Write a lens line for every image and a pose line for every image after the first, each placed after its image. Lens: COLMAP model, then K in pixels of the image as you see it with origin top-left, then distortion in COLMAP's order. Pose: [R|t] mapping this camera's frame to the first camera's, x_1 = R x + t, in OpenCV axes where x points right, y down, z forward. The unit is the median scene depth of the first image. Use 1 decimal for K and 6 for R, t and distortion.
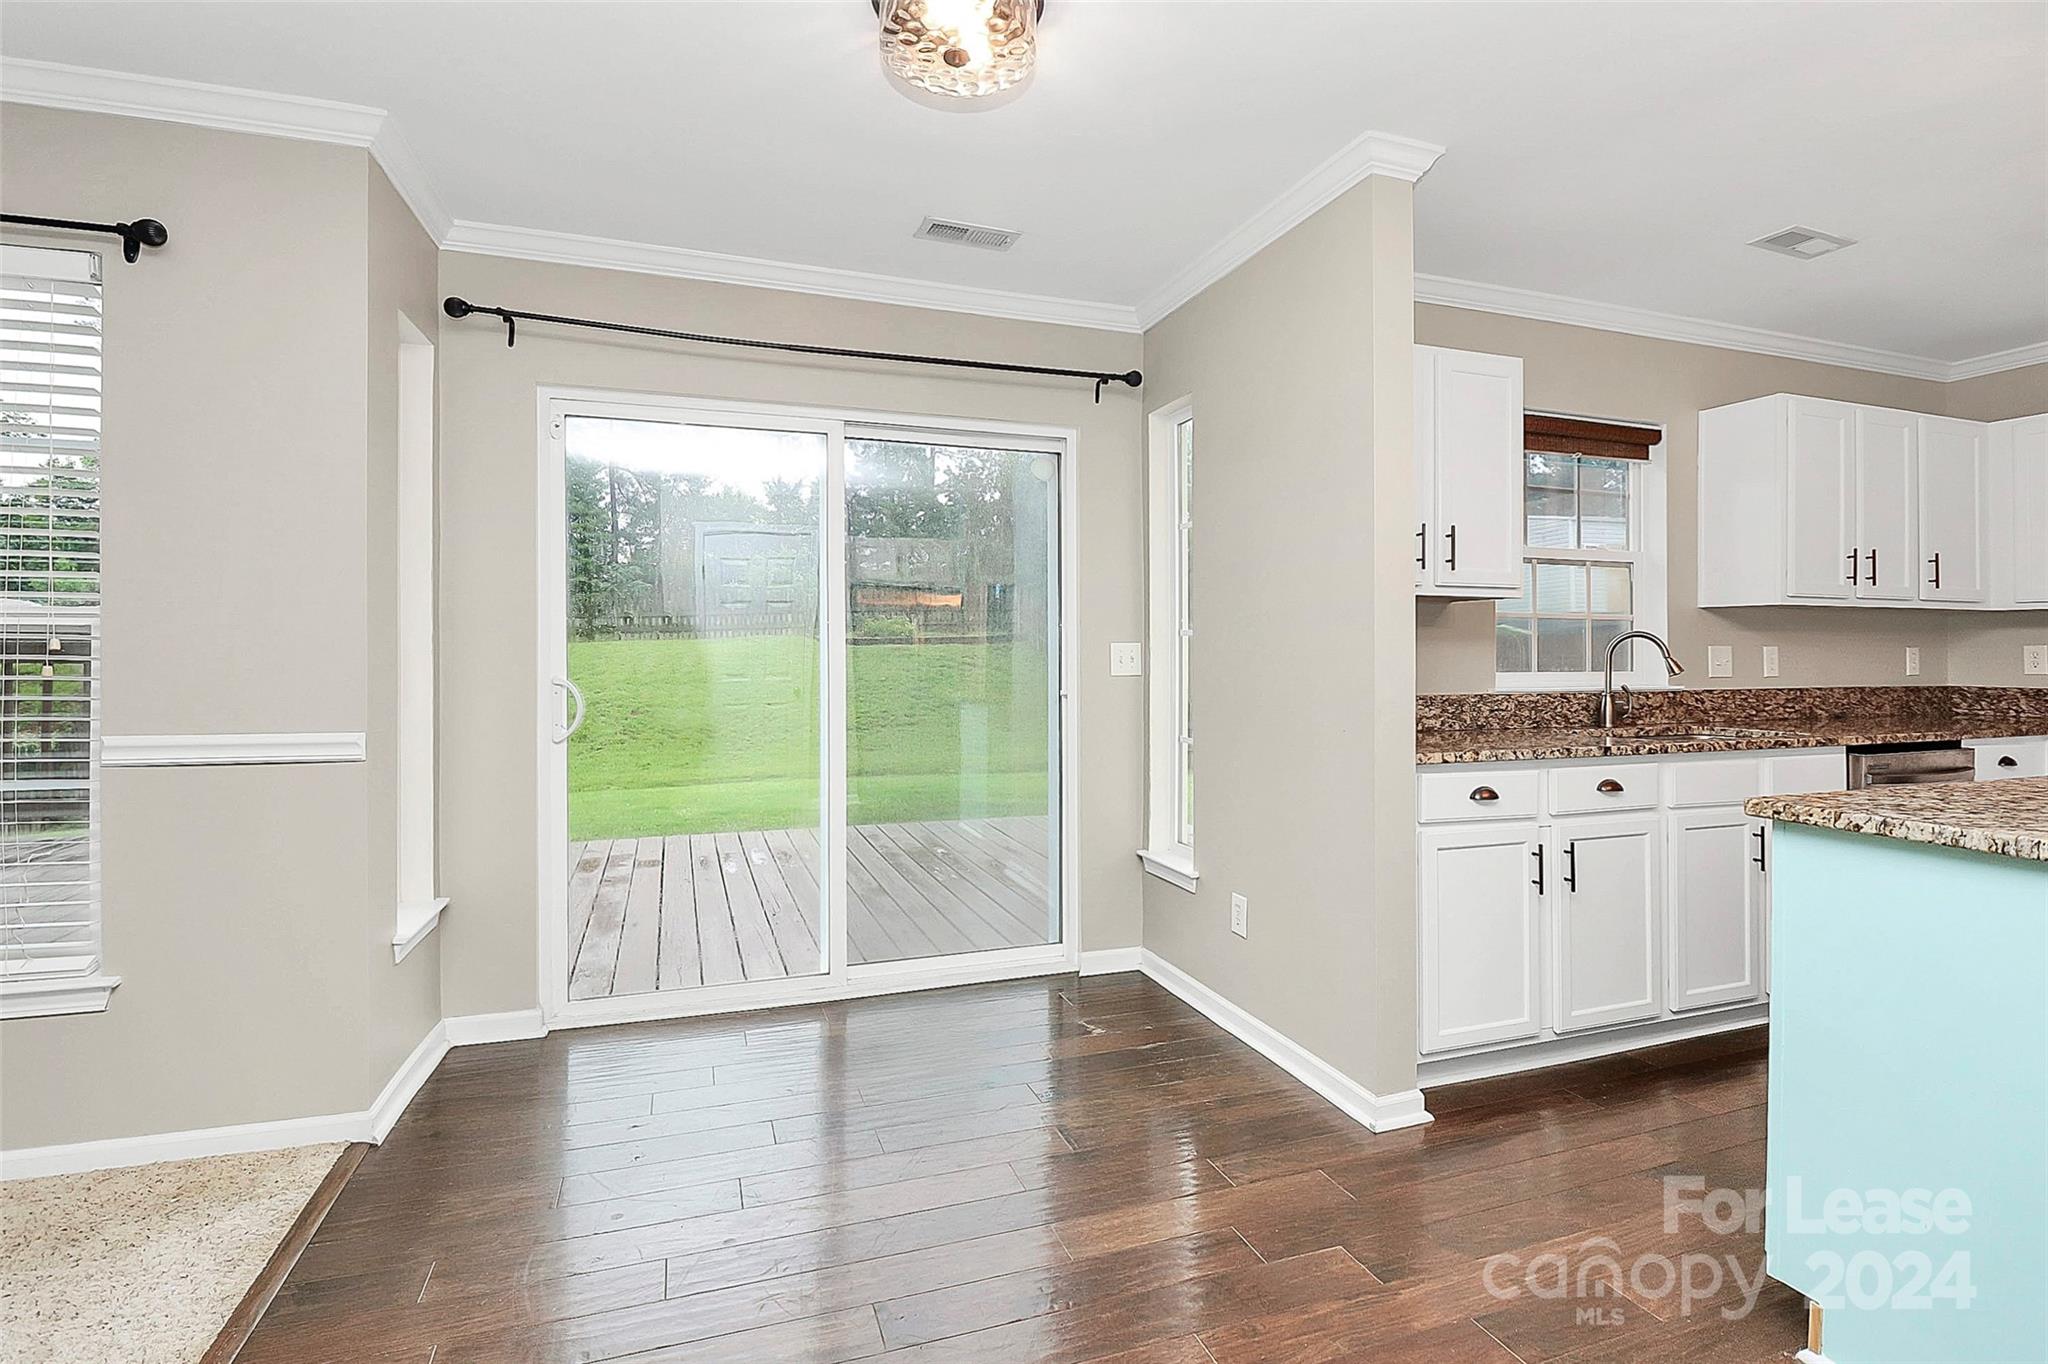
lens RADIAL K [[970.9, 0, 1023.4], [0, 970.9, 646.8], [0, 0, 1]] dist [-0.000151, -0.012836]
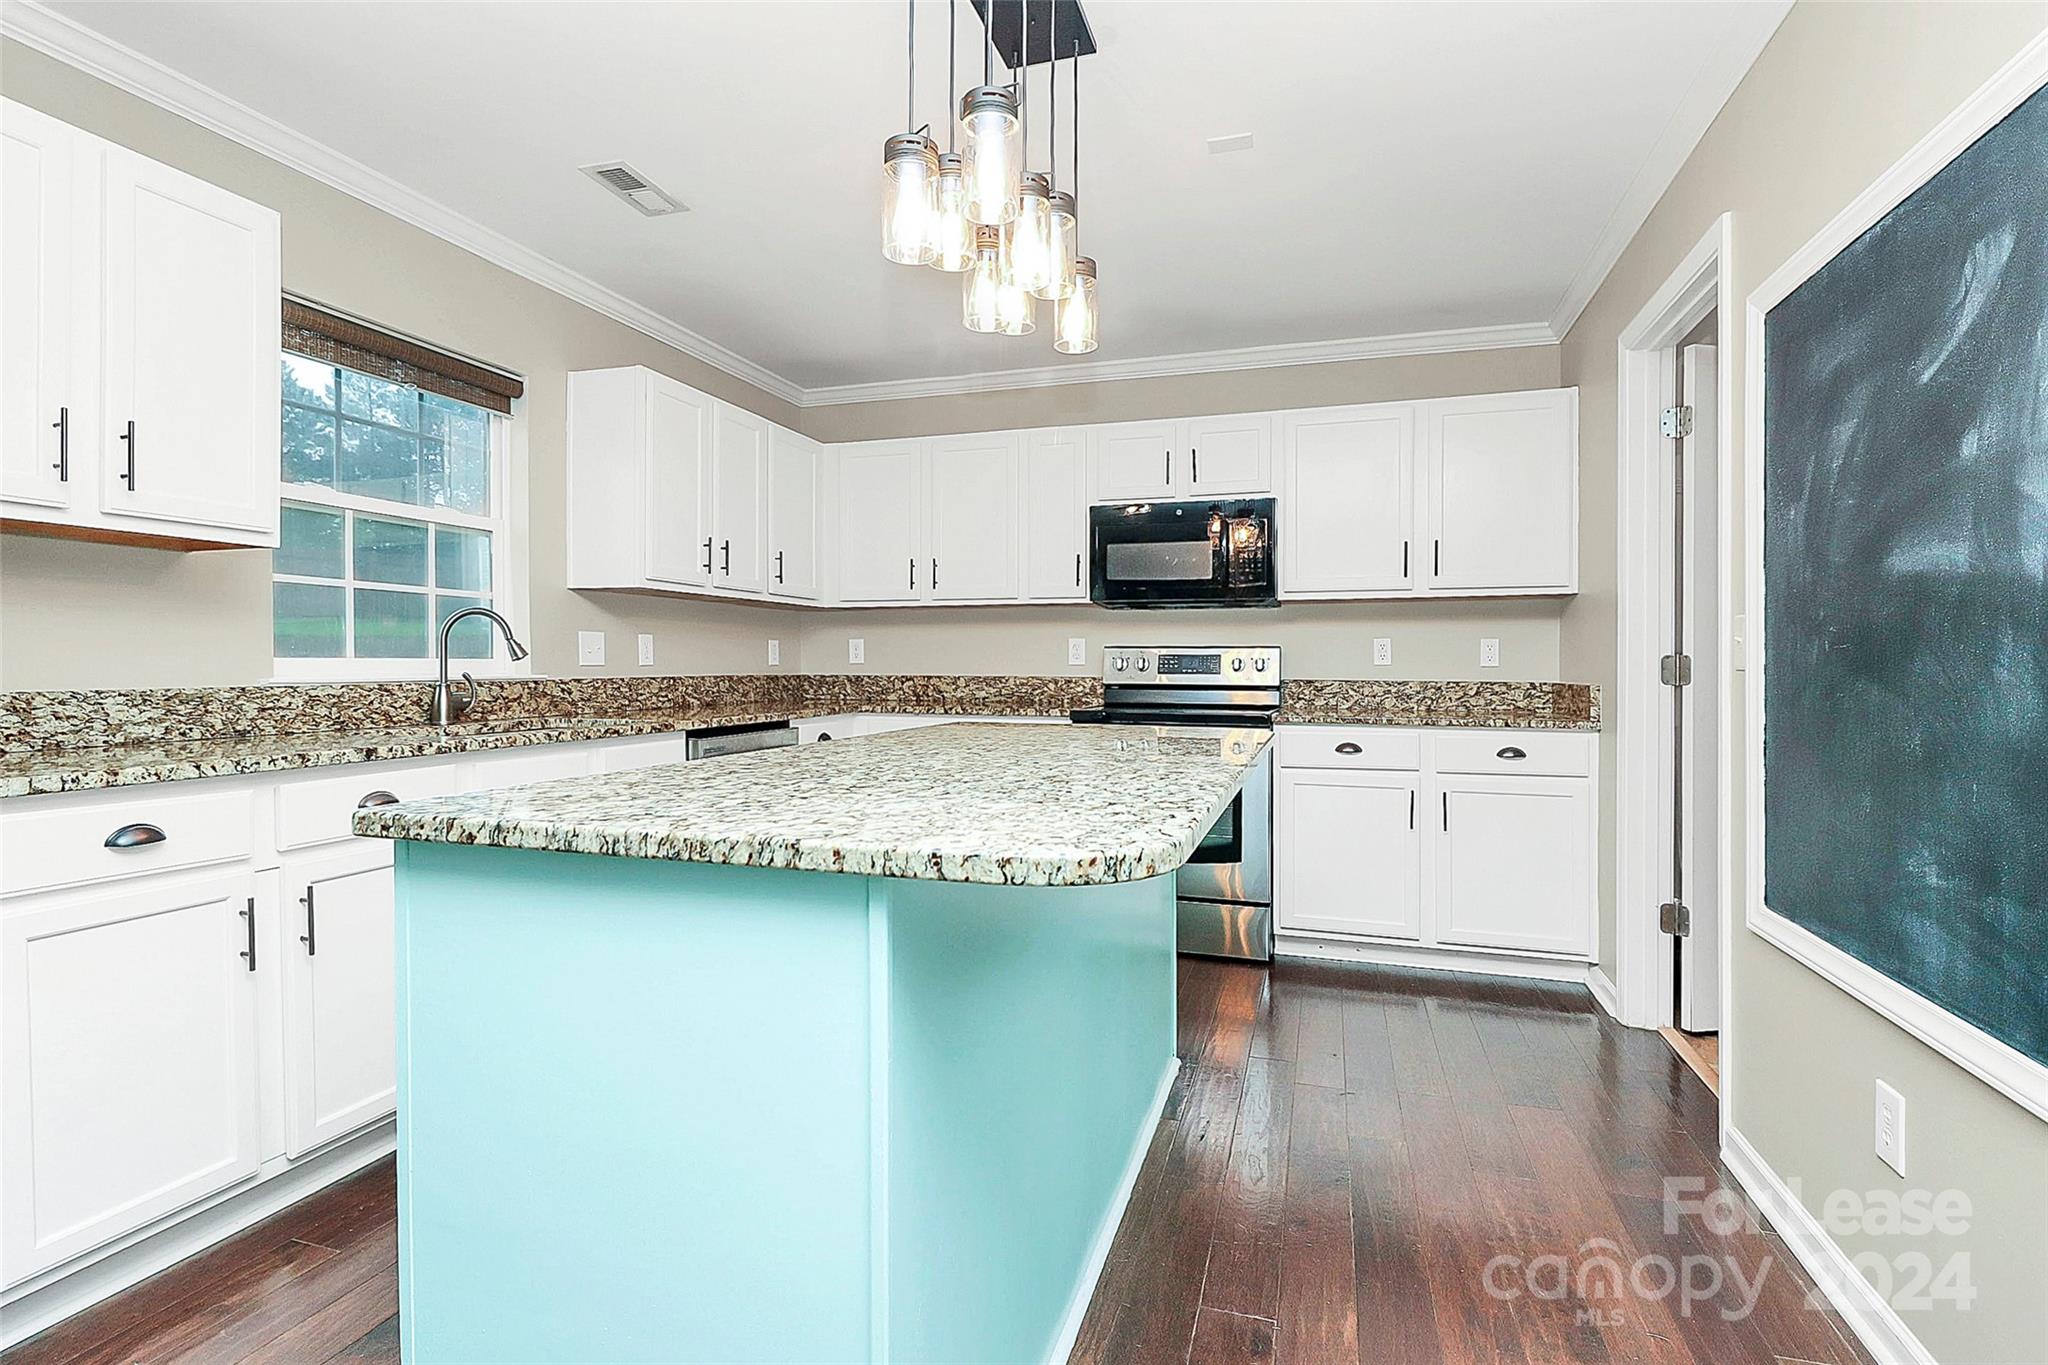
lens RADIAL K [[970.9, 0, 1015.3], [0, 970.9, 675.6], [0, 0, 1]] dist [-0.000151, -0.012836]
pose [[0.602649, -0.012097, 0.797915, 0.245265], [-0.002577, 0.999850, 0.017105, 0.026753], [-0.798002, -0.012365, 0.602528, 0.125888]]
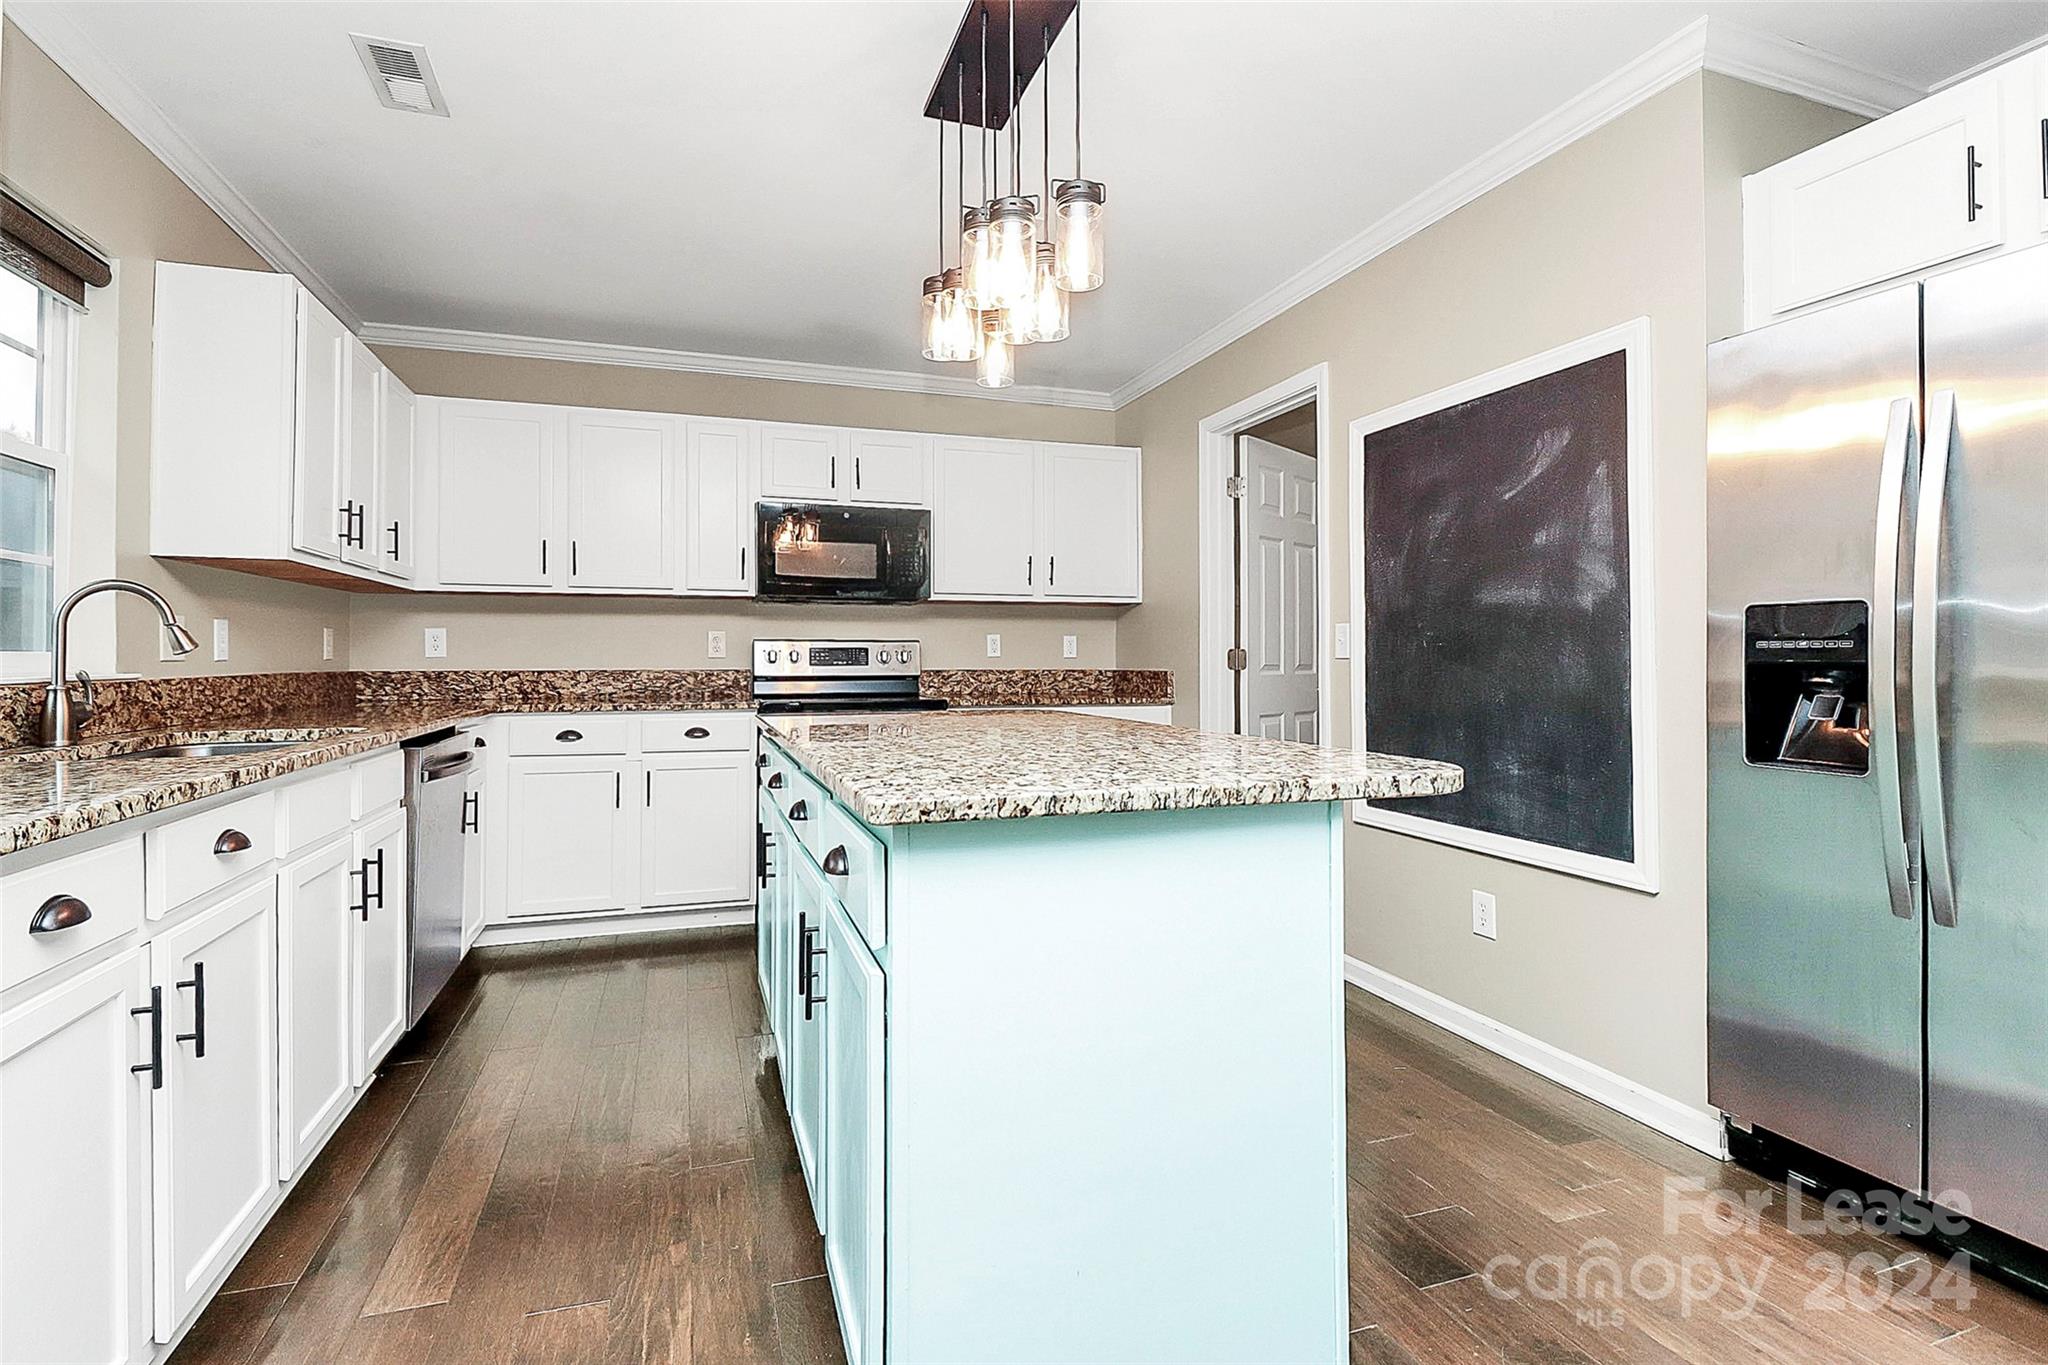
lens RADIAL K [[970.9, 0, 1023.3], [0, 970.9, 646.5], [0, 0, 1]] dist [-0.000151, -0.012836]
pose [[0.002733, 0.007407, 0.999969, 0.047789], [-0.001826, 0.999971, -0.007402, 0.028484], [-0.999995, -0.001805, 0.002747, 0.442329]]
